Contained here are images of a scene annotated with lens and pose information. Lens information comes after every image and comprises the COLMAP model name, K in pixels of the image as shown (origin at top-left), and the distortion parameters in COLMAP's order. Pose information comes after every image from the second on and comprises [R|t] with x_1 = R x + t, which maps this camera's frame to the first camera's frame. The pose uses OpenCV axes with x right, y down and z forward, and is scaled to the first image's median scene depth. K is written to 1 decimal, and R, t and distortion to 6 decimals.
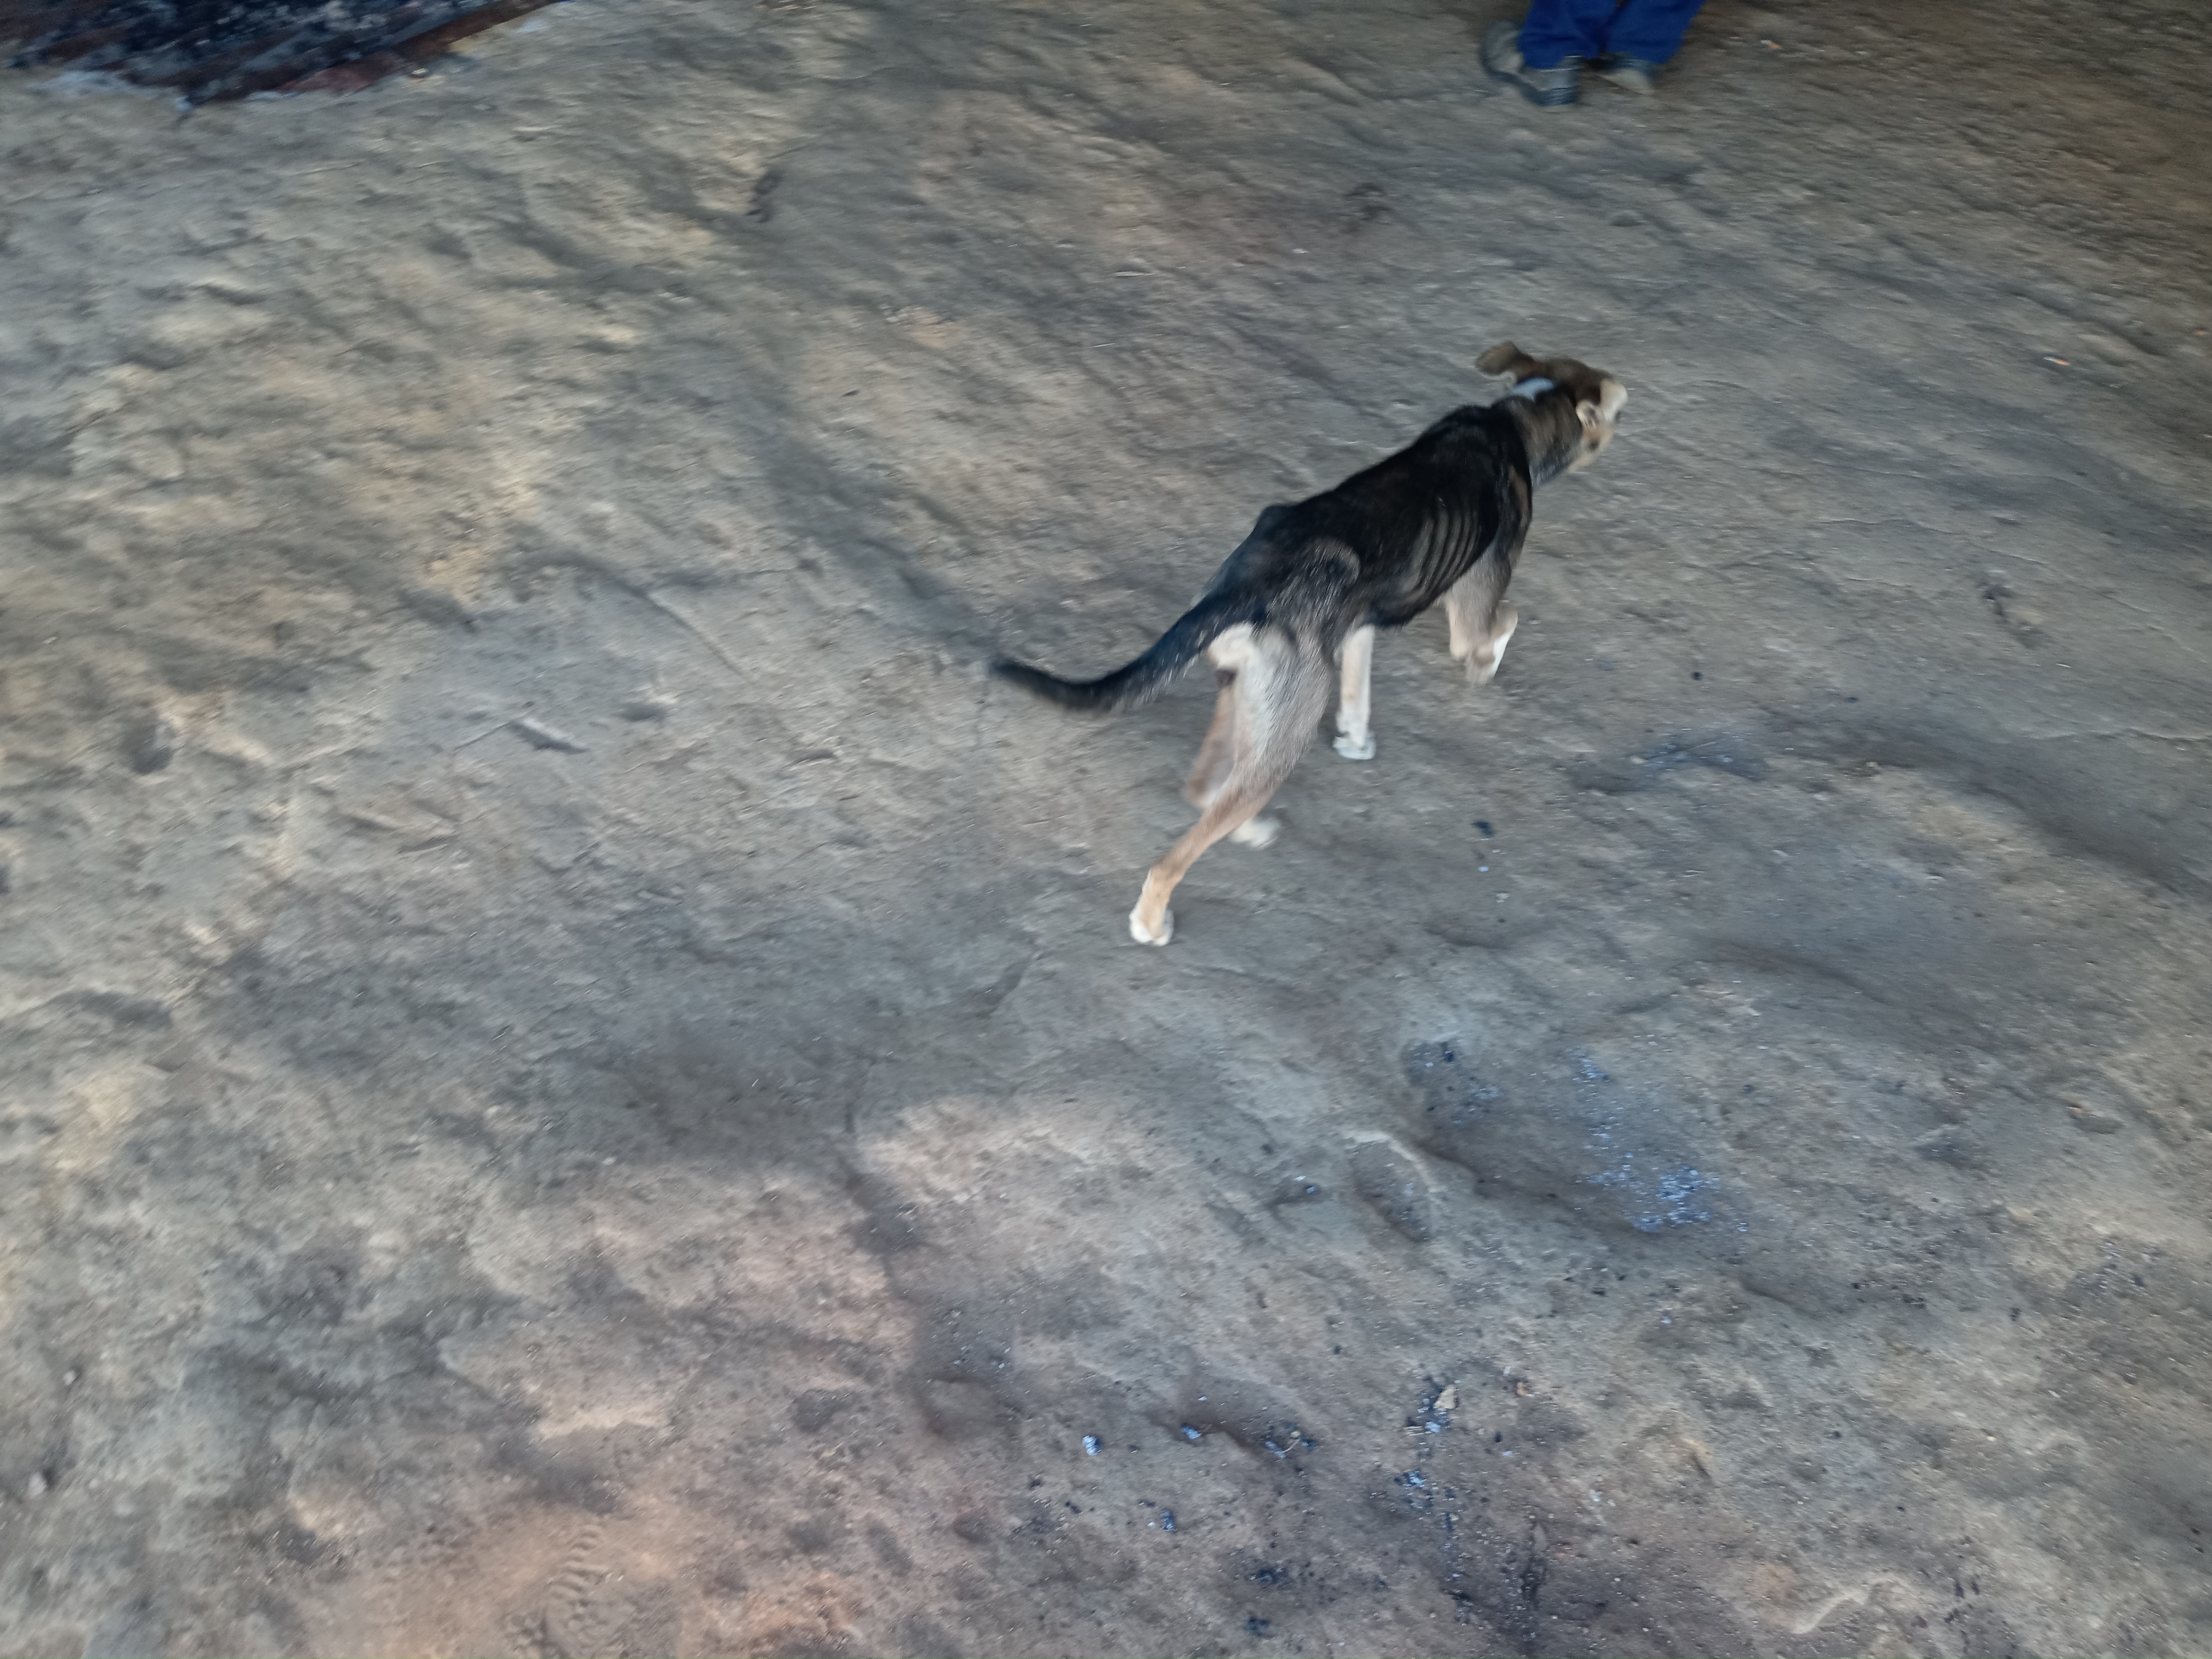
lens RADIAL K [[1715.5, 0, 1105.3], [0, 1715.5, 826.9], [0, 0, 1]] dist [-0.010416, 0.016786]
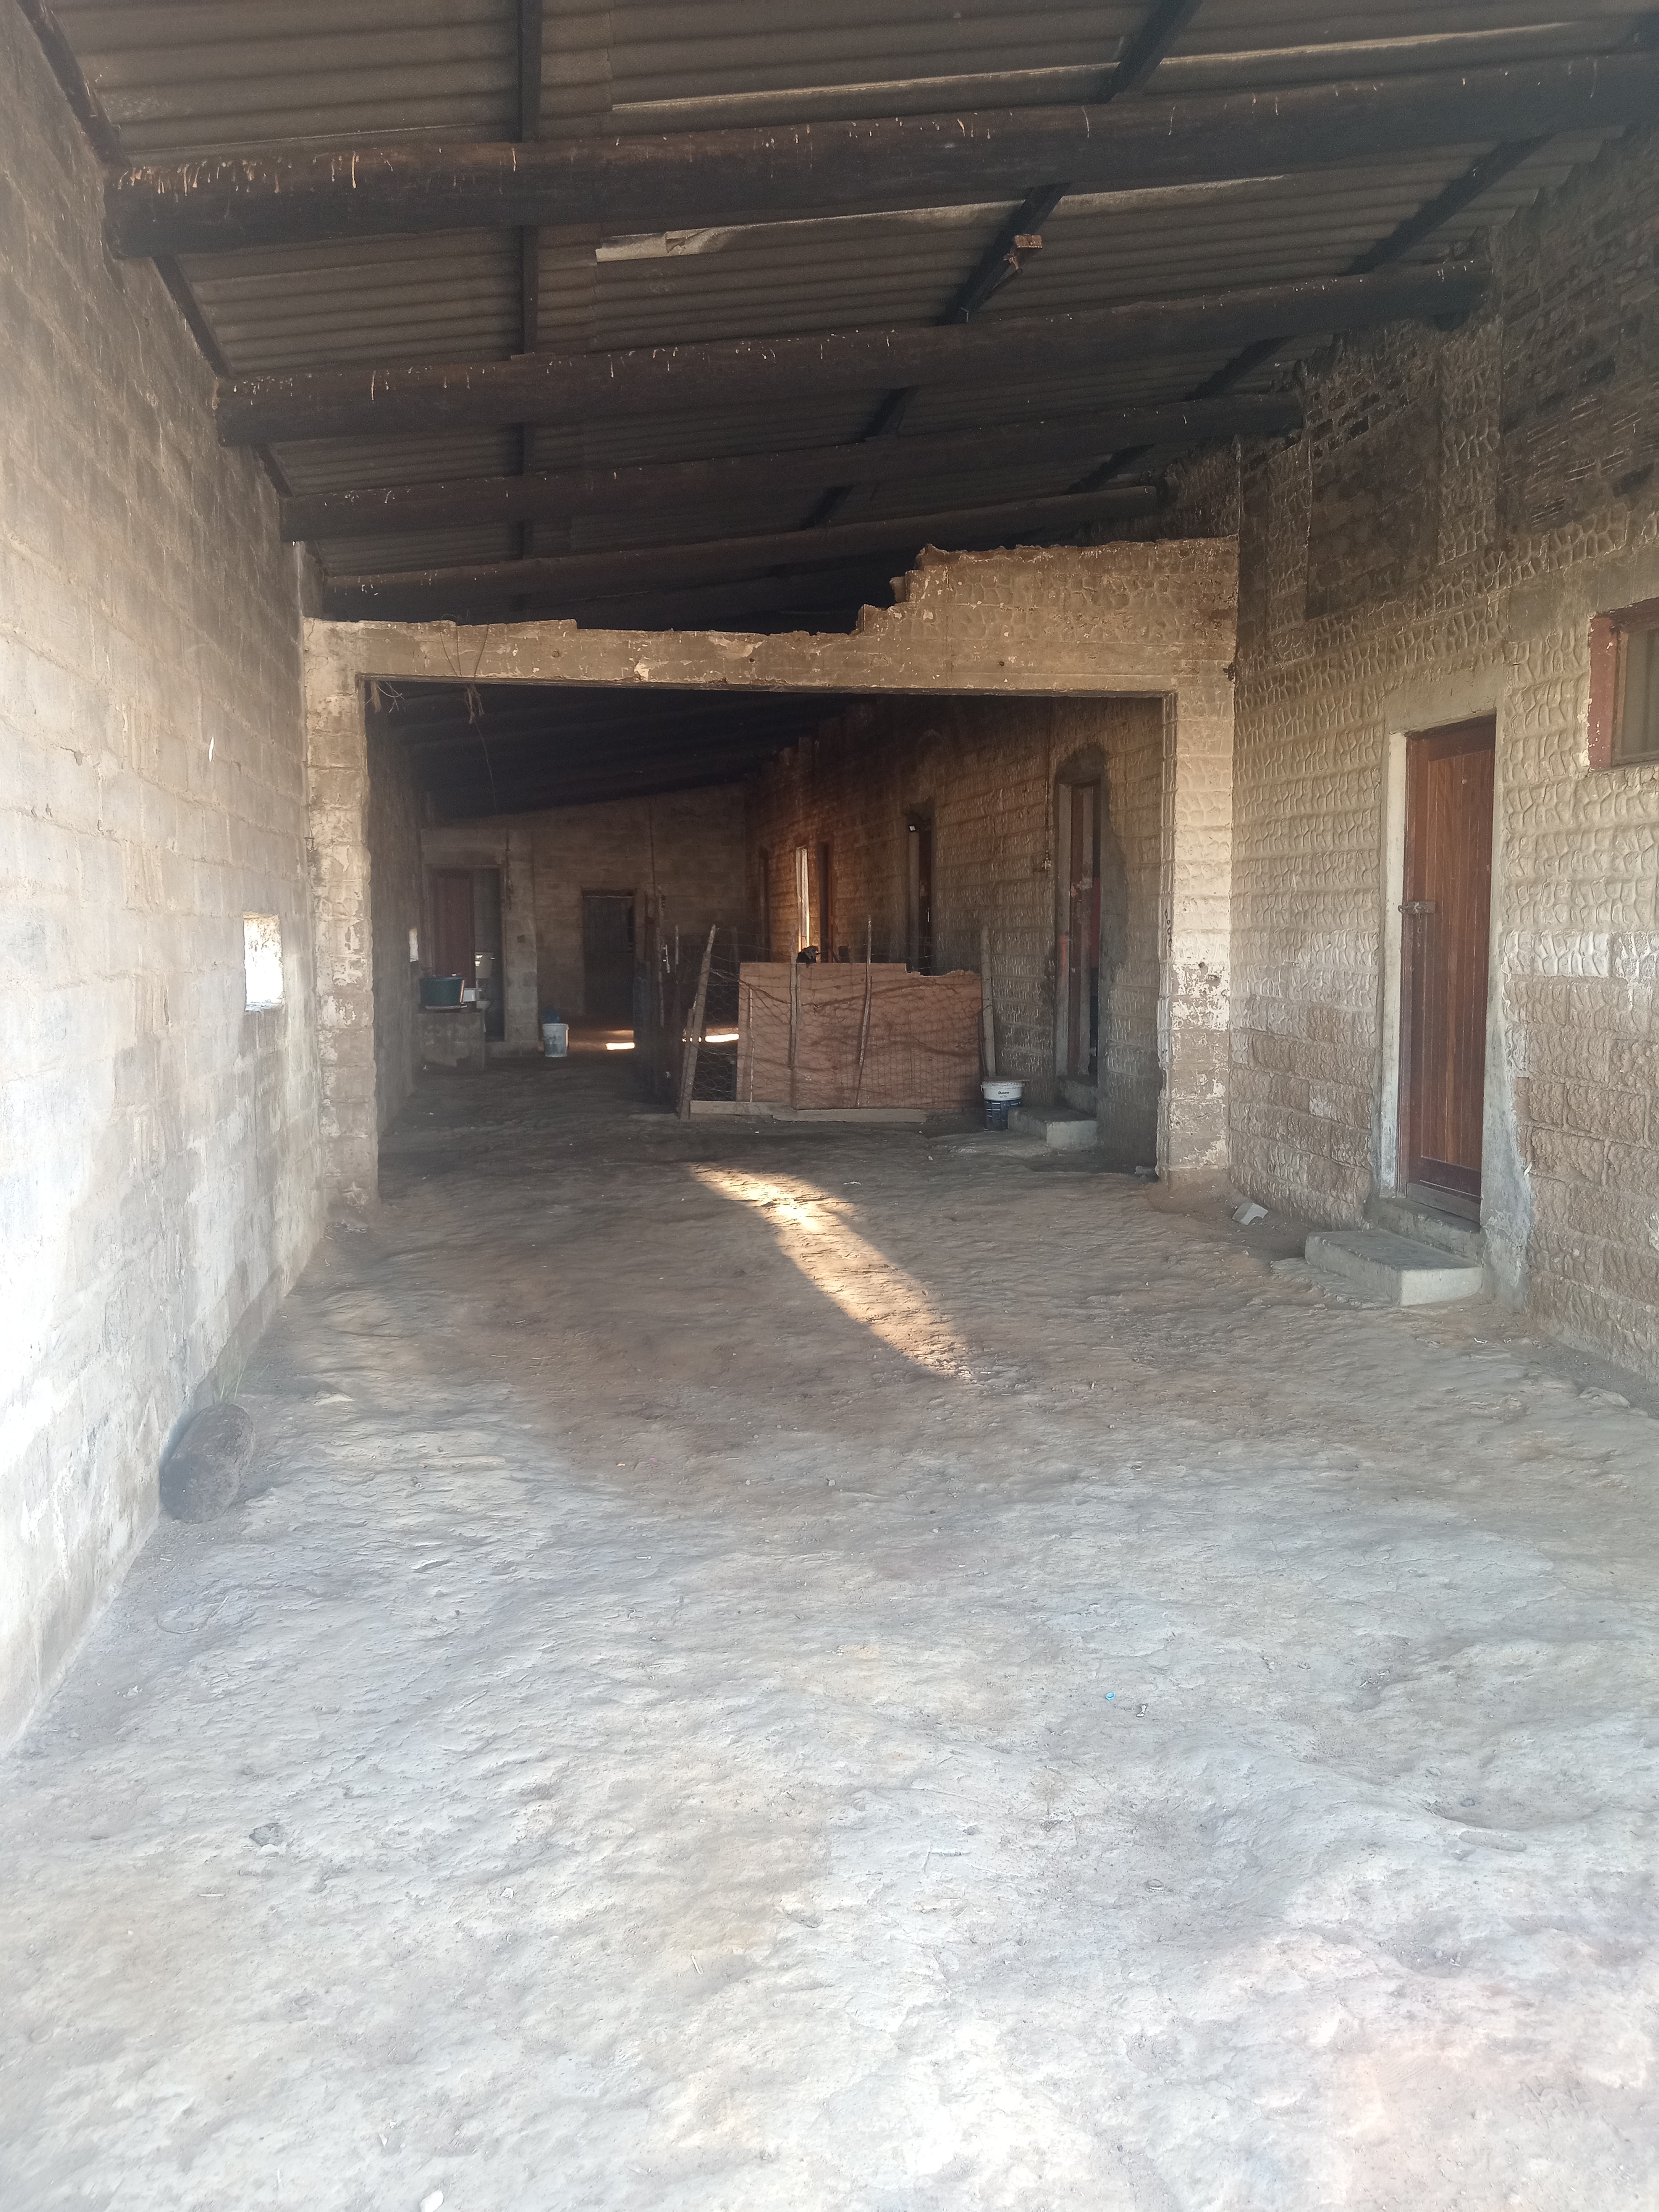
lens RADIAL K [[1715.5, 0, 826.4], [0, 1715.5, 1104.3], [0, 0, 1]] dist [-0.010416, 0.016786]
pose [[0.866675, -0.211059, 0.452027, -1.226240], [0.453944, 0.709439, -0.539102, 0.333176], [-0.206904, 0.672421, 0.710662, -0.815676]]
